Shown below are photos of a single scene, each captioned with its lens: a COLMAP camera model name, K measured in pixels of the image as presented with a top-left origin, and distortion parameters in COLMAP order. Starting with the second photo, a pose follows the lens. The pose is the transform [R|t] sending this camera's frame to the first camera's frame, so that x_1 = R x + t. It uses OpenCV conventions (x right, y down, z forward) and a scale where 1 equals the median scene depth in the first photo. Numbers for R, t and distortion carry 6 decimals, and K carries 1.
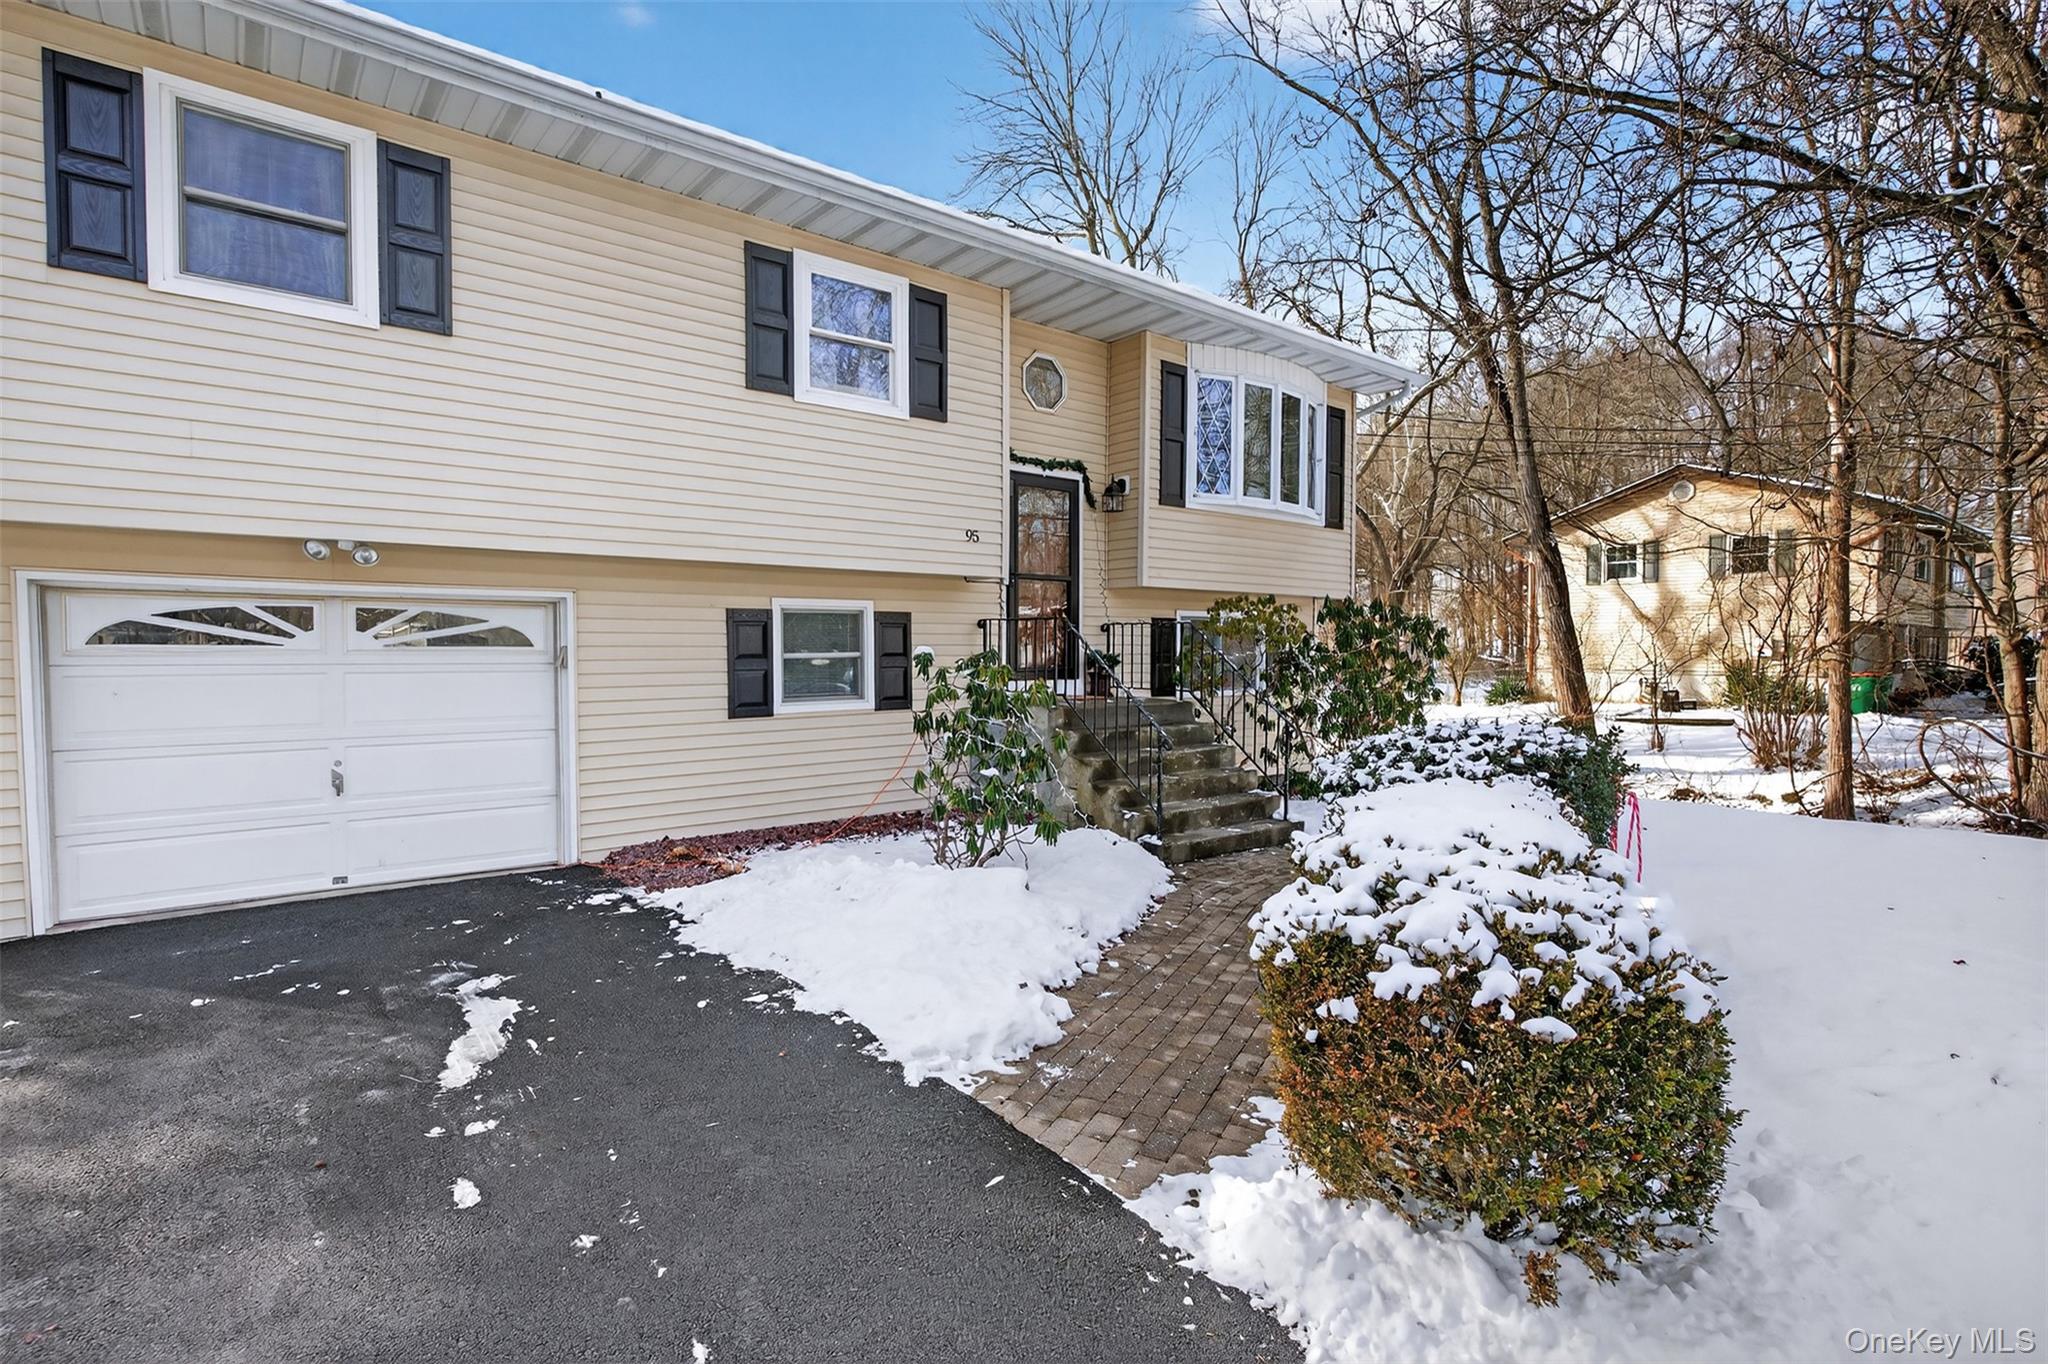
lens RADIAL K [[987.4, 0, 1016.7], [0, 987.4, 675.5], [0, 0, 1]] dist [0.004071, 0.000518]
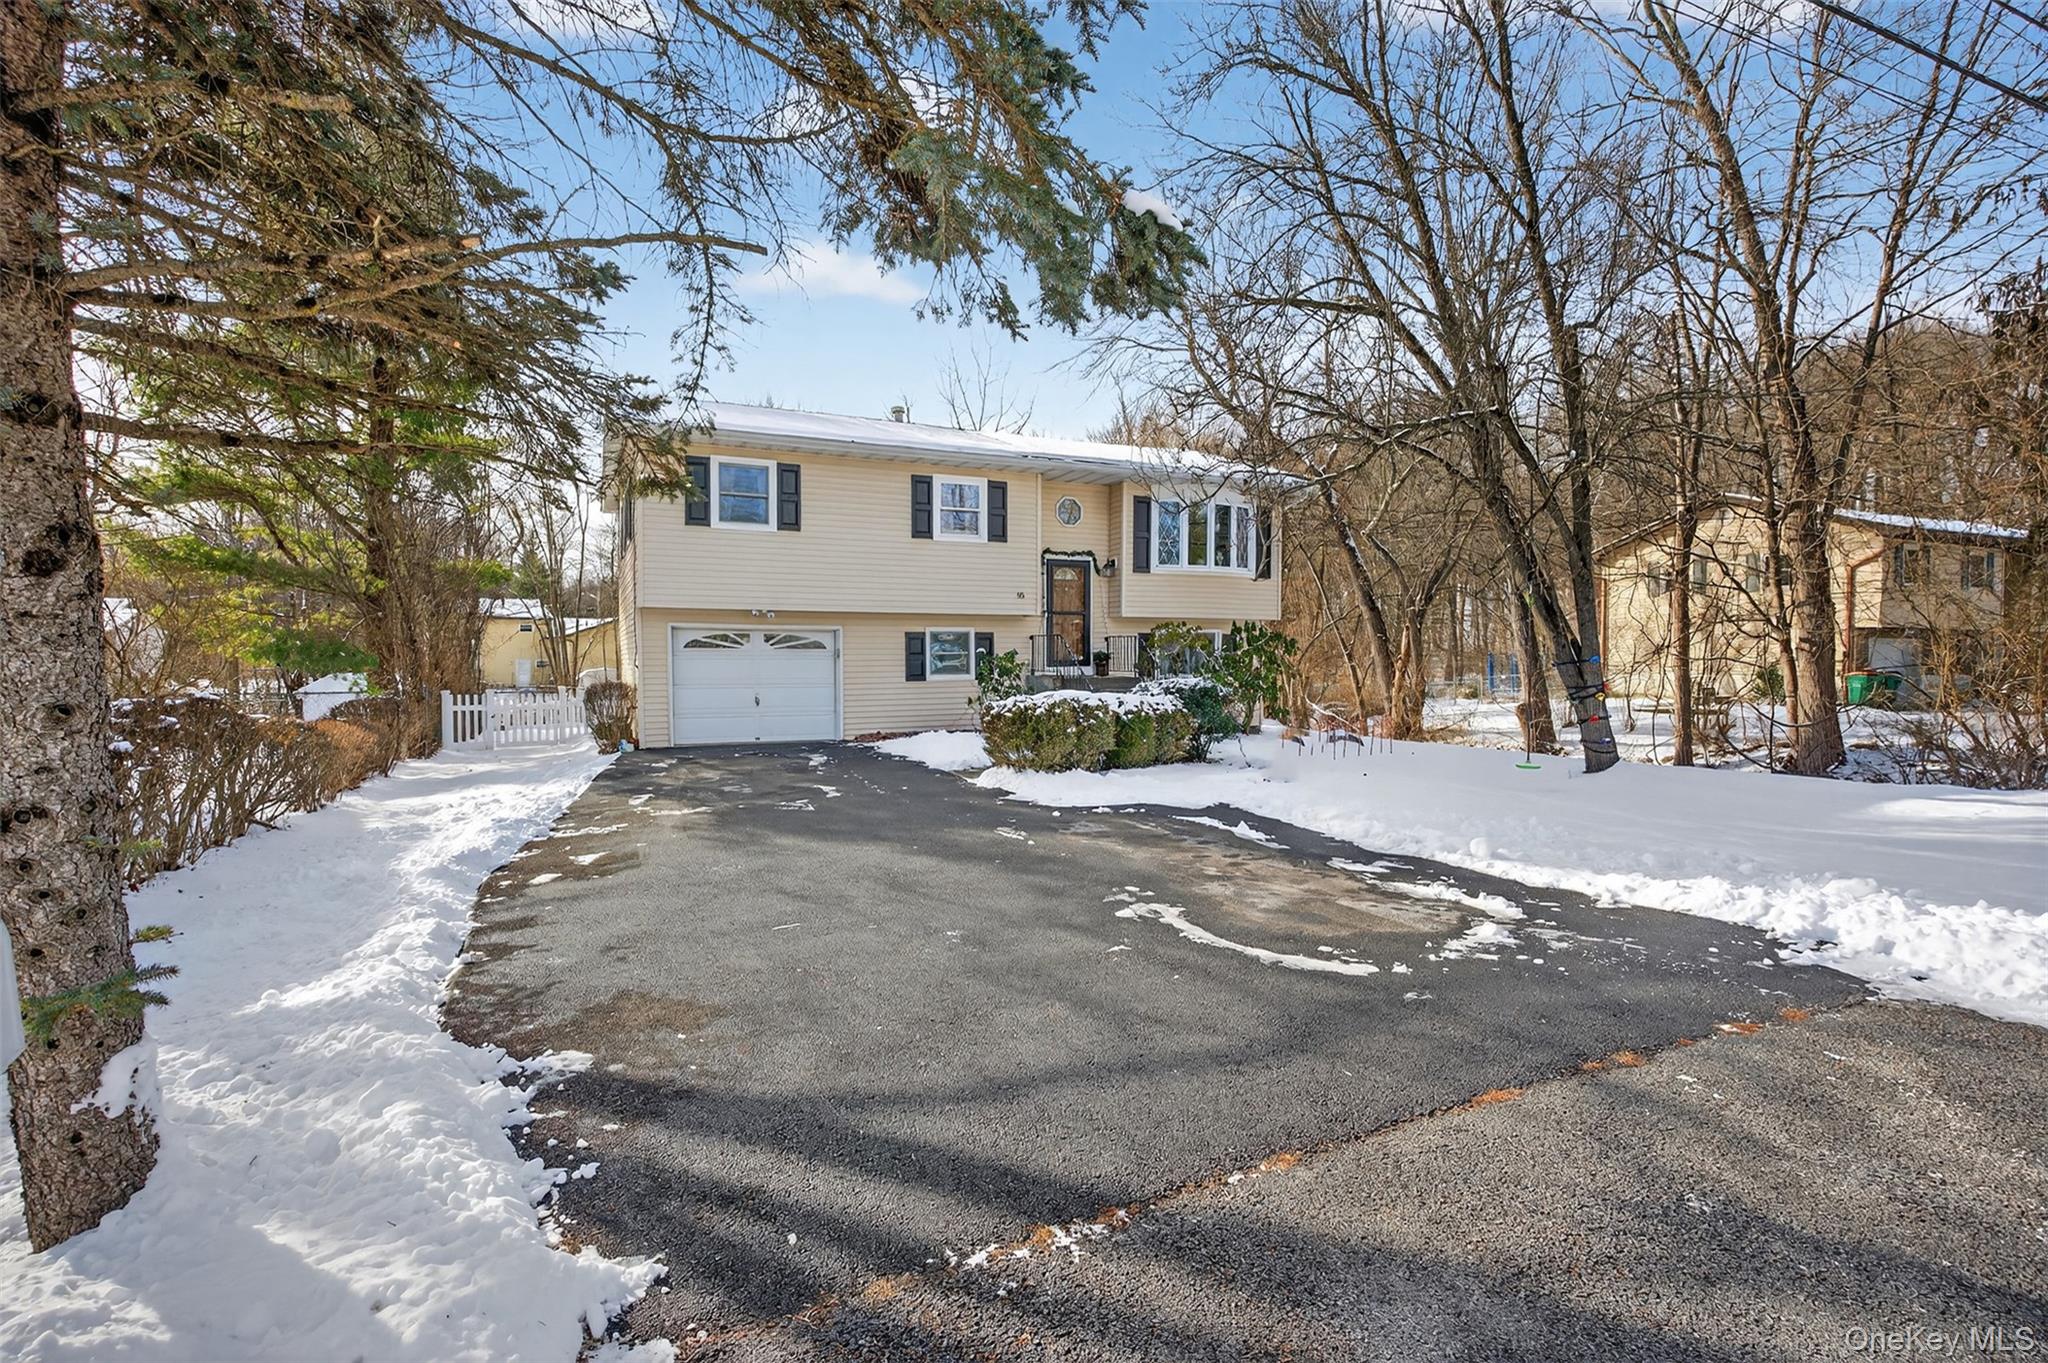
lens RADIAL K [[987.4, 0, 1024.9], [0, 987.4, 675.9], [0, 0, 1]] dist [0.004071, 0.000518]
pose [[0.974849, 0.004090, -0.222830, 0.422260], [-0.005289, 0.999975, -0.004786, 0.036970], [0.222804, 0.005844, 0.974846, -1.006432]]
